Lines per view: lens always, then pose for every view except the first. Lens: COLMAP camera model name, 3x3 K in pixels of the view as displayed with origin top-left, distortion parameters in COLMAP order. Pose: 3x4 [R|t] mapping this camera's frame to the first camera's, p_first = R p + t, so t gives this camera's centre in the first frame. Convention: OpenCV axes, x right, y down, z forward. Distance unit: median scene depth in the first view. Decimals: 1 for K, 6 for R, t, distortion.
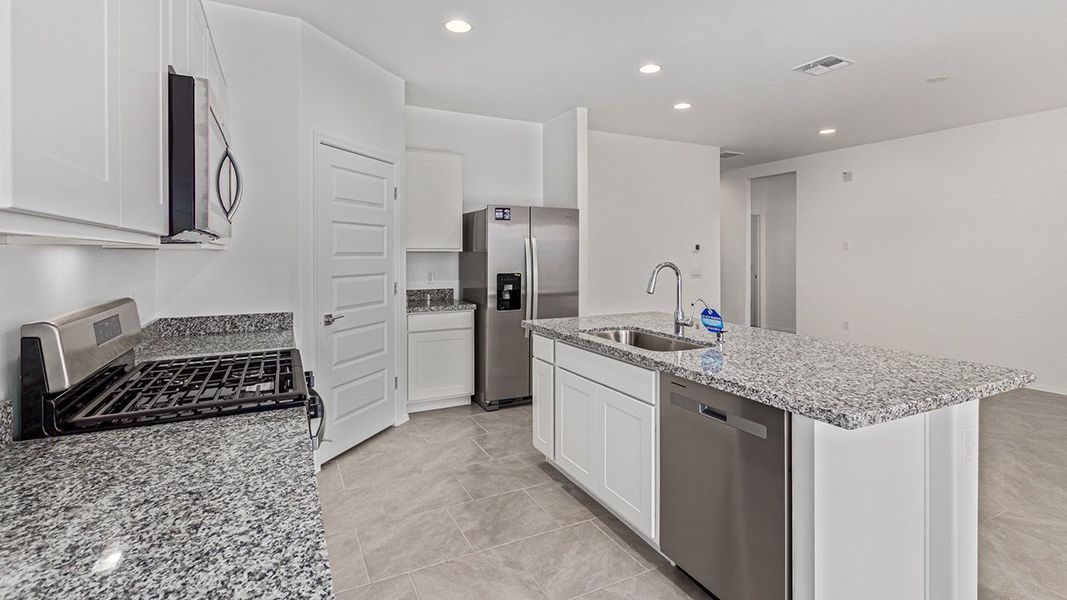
lens RADIAL K [[499.3, 0, 532.6], [0, 499.3, 255.8], [0, 0, 1]] dist [0.004620, -0.002266]
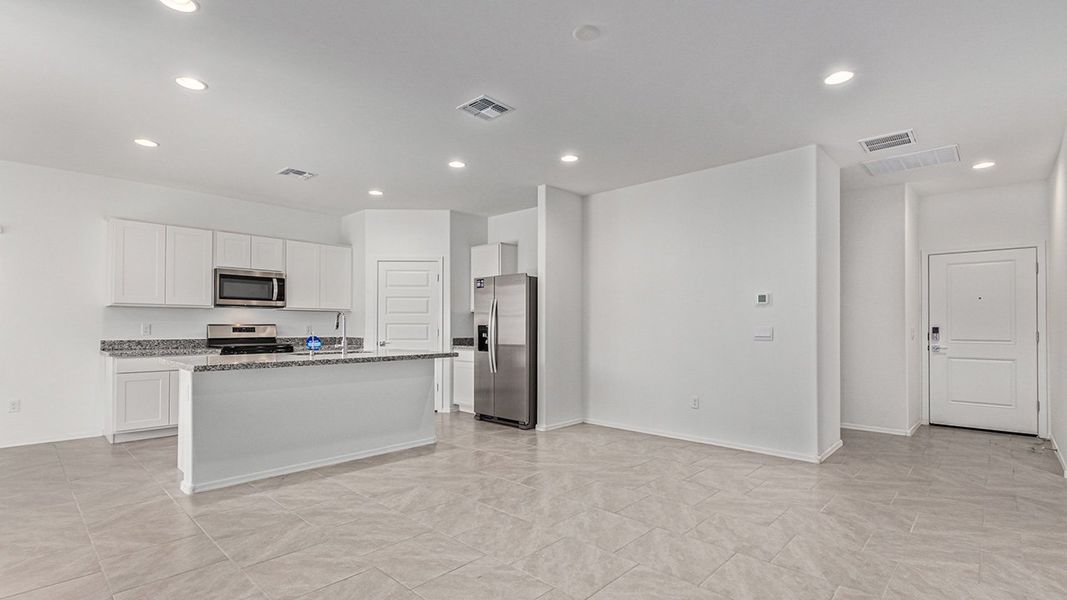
lens RADIAL K [[480.5, 0, 540.0], [0, 480.5, 327.5], [0, 0, 1]] dist [-0.004761, -0.001661]
pose [[0.344467, 0.006106, -0.938778, 1.441298], [-0.006858, 0.999969, 0.003987, 0.039007], [0.938773, 0.005065, 0.344498, 0.766972]]
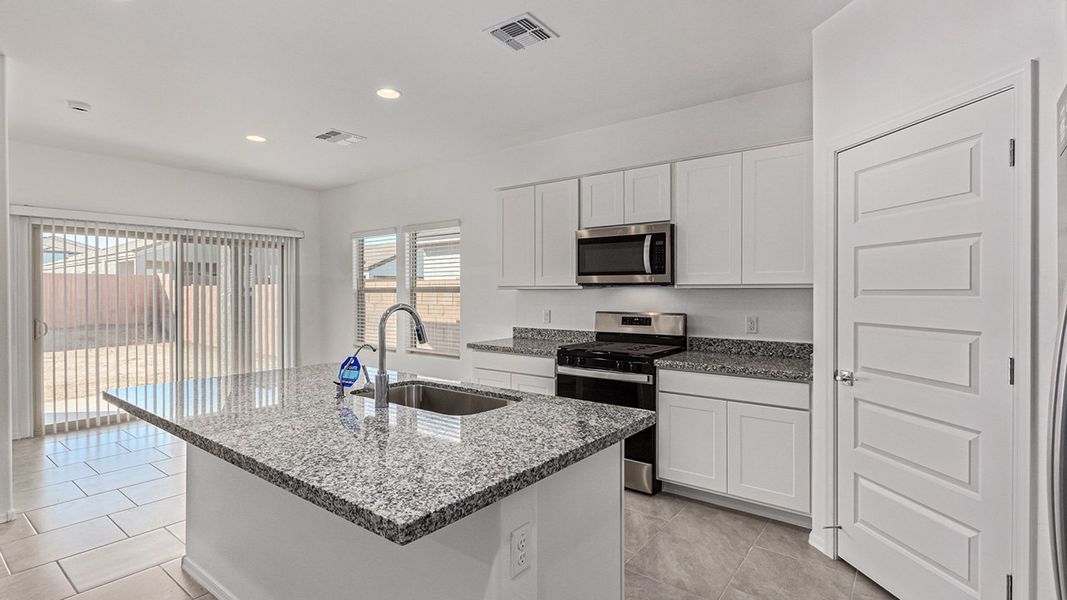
lens RADIAL K [[499.3, 0, 531.6], [0, 499.3, 291.2], [0, 0, 1]] dist [0.004620, -0.002266]
pose [[-0.896030, 0.003681, -0.443978, 0.301668], [0.001021, 0.999980, 0.006229, -0.008807], [0.443992, 0.005128, -0.896016, 1.222037]]
